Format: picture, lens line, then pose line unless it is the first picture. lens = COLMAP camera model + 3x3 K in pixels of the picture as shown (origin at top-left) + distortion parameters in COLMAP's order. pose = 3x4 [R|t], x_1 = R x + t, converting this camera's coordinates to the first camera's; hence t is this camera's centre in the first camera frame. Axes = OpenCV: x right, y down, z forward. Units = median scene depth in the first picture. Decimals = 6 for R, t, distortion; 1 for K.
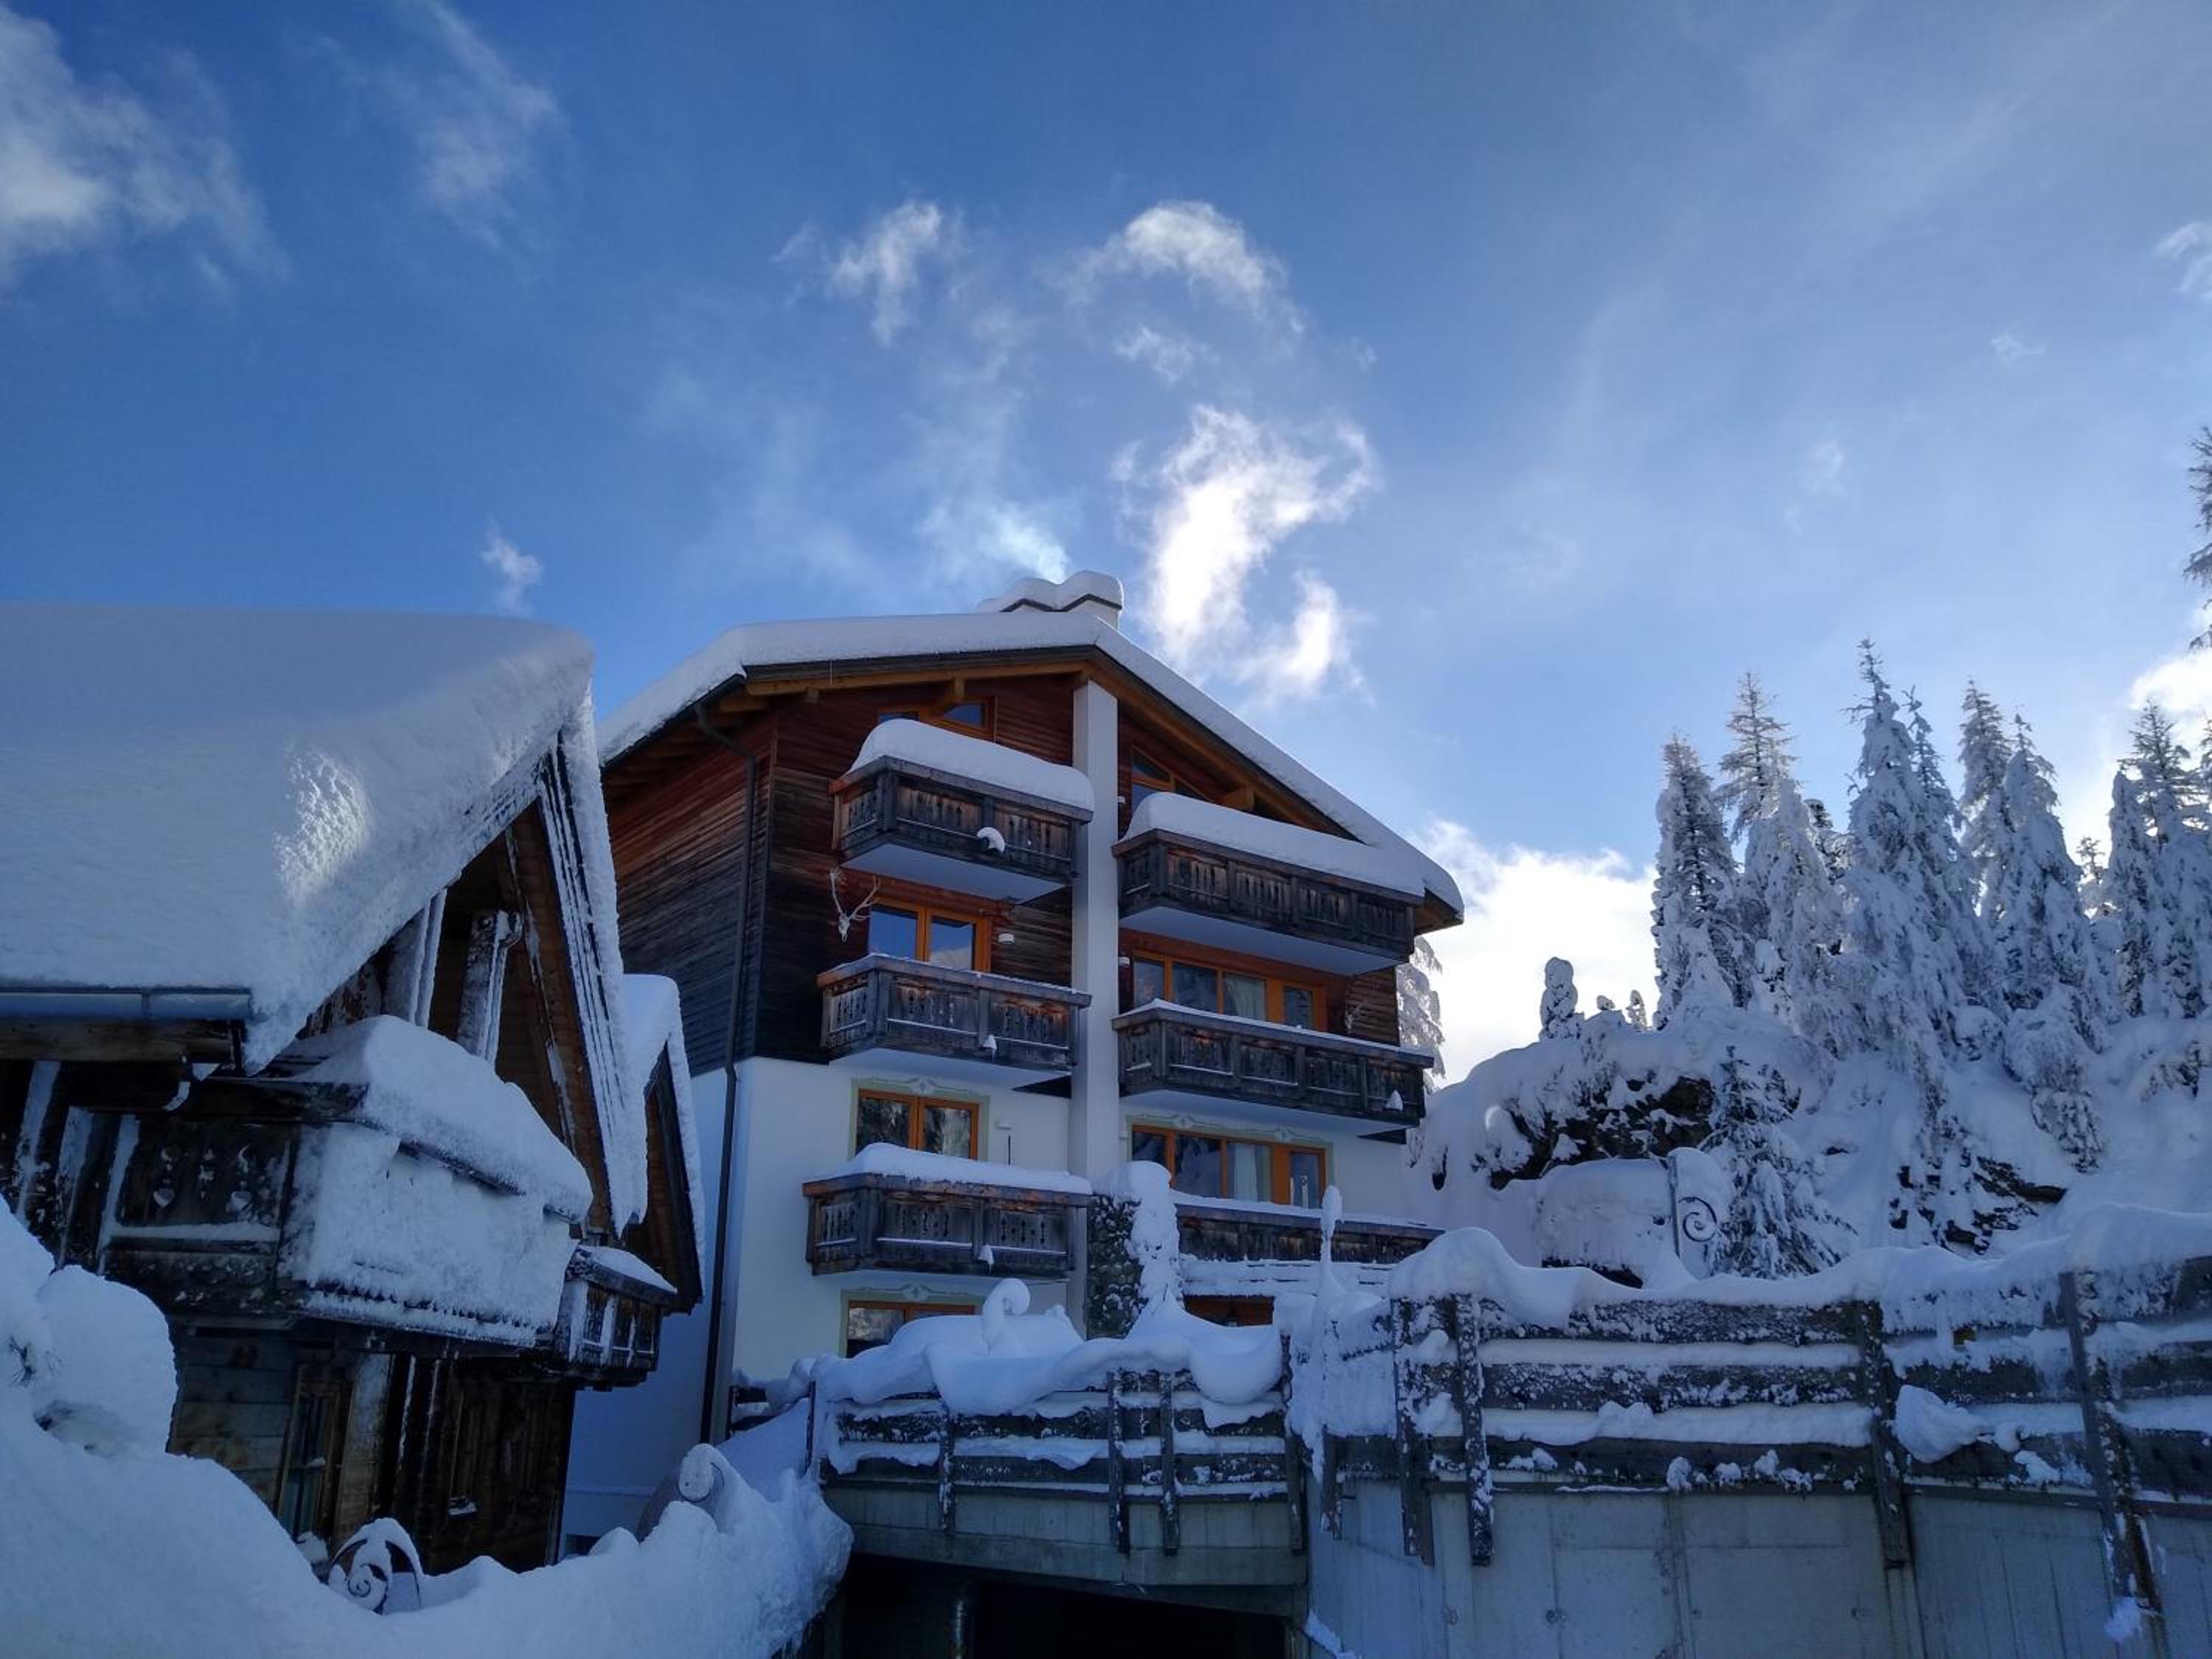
lens RADIAL K [[1711.3, 0, 1106.0], [0, 1711.3, 829.5], [0, 0, 1]] dist [0.007207, 0.001589]
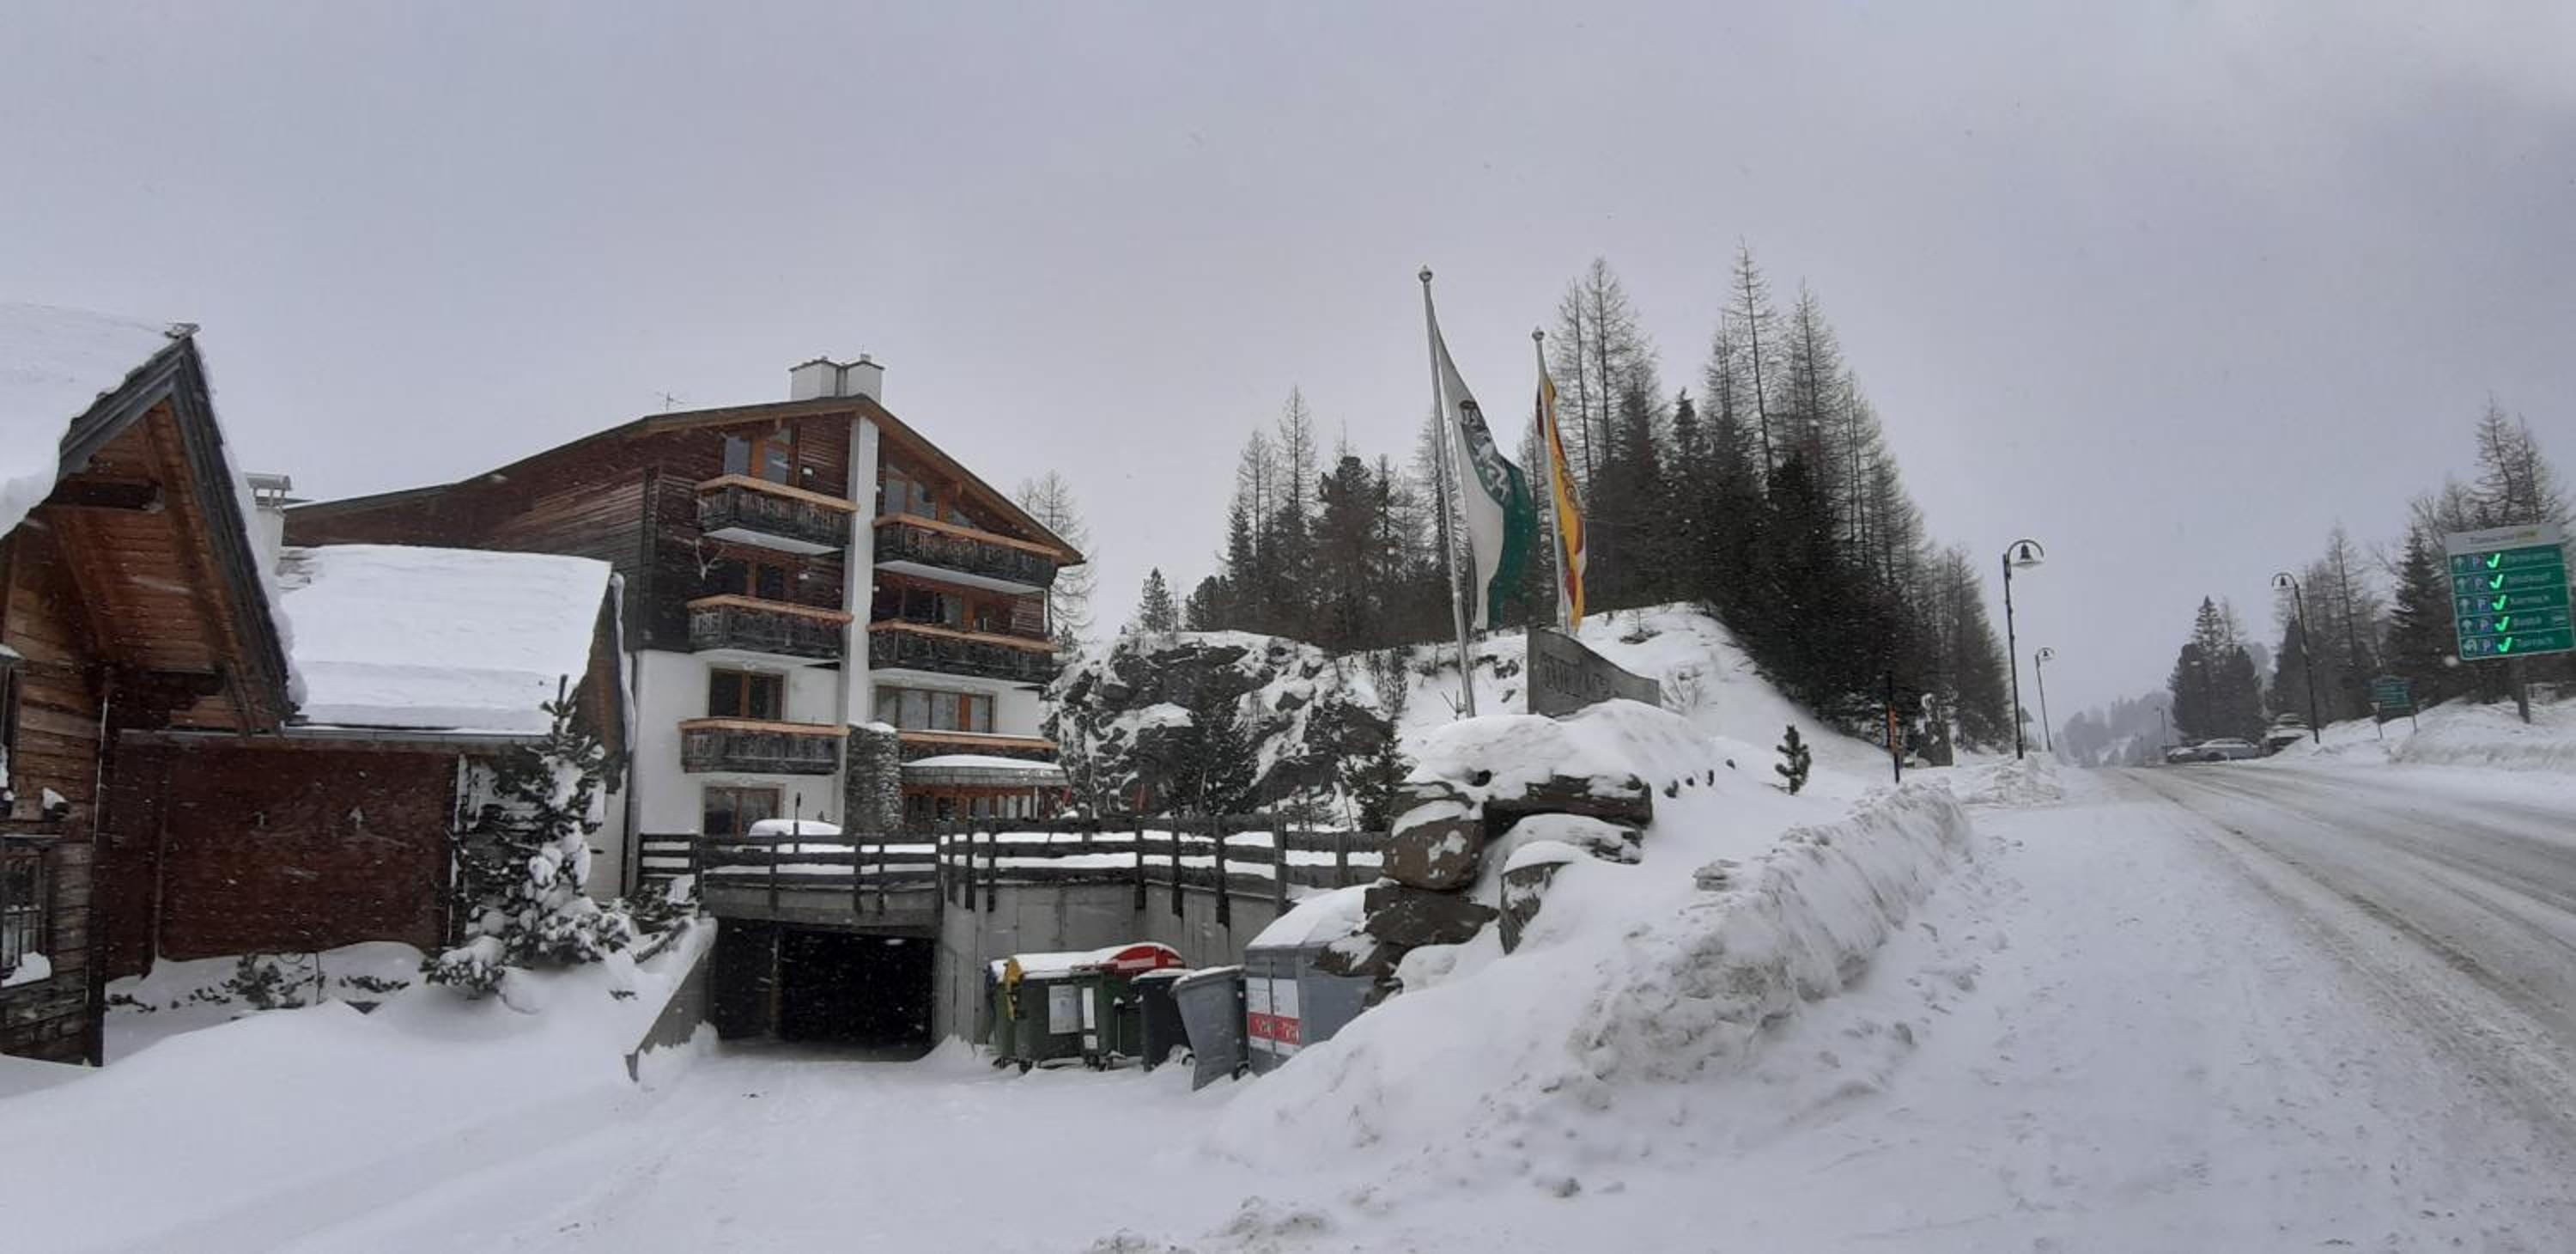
lens RADIAL K [[1377.6, 0, 1288.0], [0, 1377.6, 627.0], [0, 0, 1]] dist [-0.059091, -0.023676]
pose [[0.955841, 0.031297, 0.292213, 0.006875], [-0.084765, 0.981416, 0.172157, -0.168376], [-0.281394, -0.189324, 0.940730, -0.428399]]
